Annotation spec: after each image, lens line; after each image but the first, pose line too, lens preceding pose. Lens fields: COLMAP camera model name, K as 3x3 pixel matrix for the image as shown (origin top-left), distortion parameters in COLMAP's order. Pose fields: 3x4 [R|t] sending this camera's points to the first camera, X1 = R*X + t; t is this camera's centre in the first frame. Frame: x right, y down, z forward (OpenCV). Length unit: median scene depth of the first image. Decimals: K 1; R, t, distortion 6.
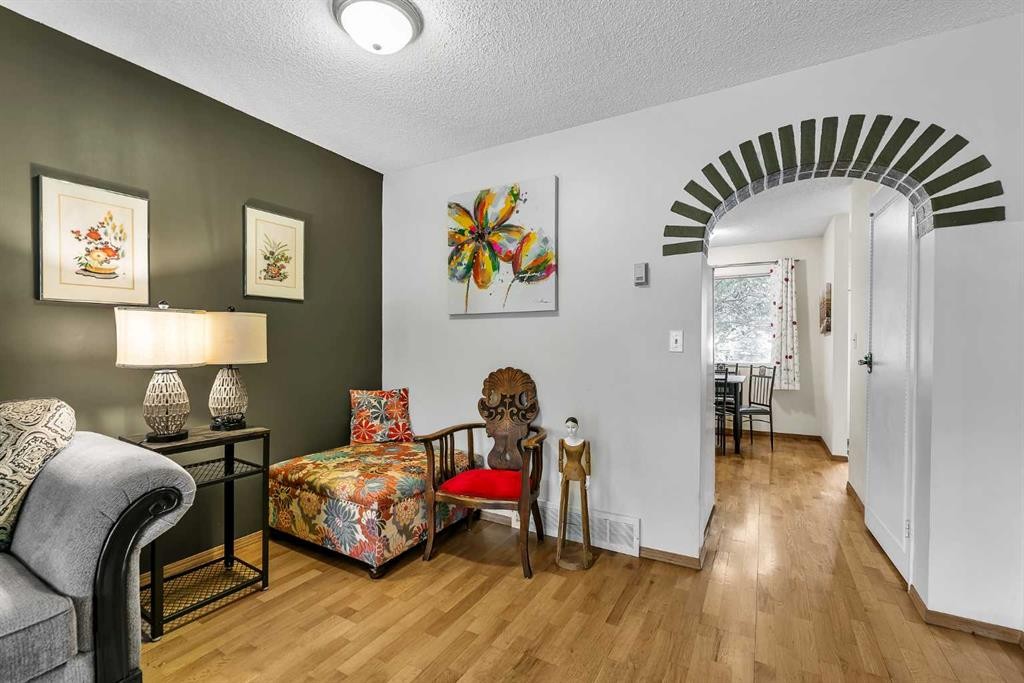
lens RADIAL K [[443.0, 0, 515.6], [0, 443.0, 347.0], [0, 0, 1]] dist [-0.003169, -0.001942]
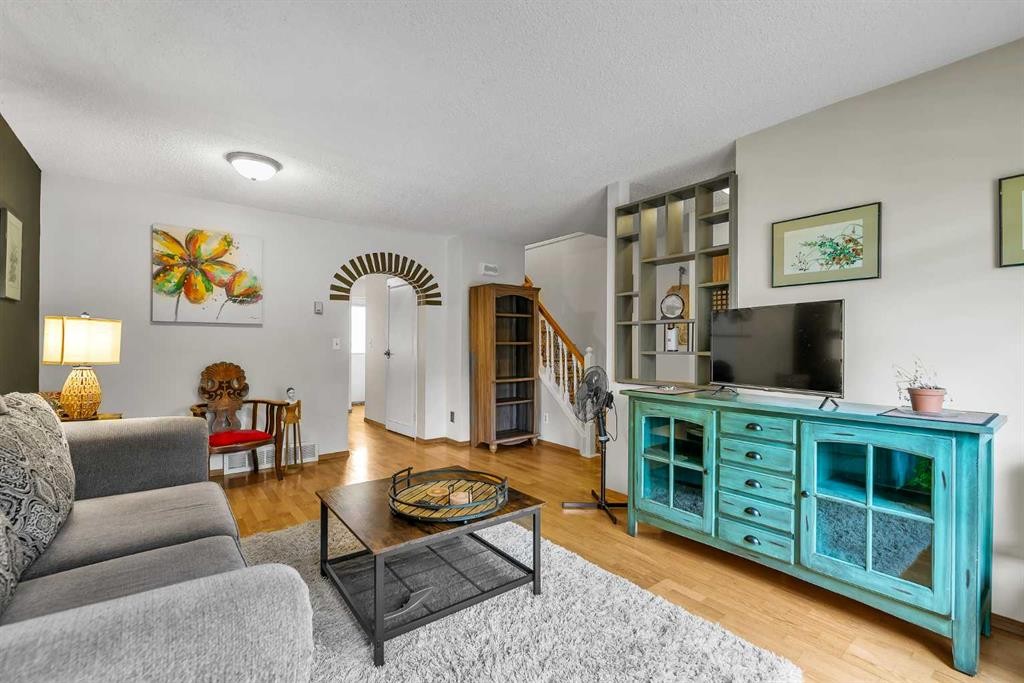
lens RADIAL K [[443.0, 0, 517.2], [0, 443.0, 343.9], [0, 0, 1]] dist [-0.003169, -0.001942]
pose [[0.370124, 0.002820, 0.928978, -0.988414], [0.002694, 0.999988, -0.004109, -0.003495], [-0.928978, 0.004023, 0.370112, -0.400556]]
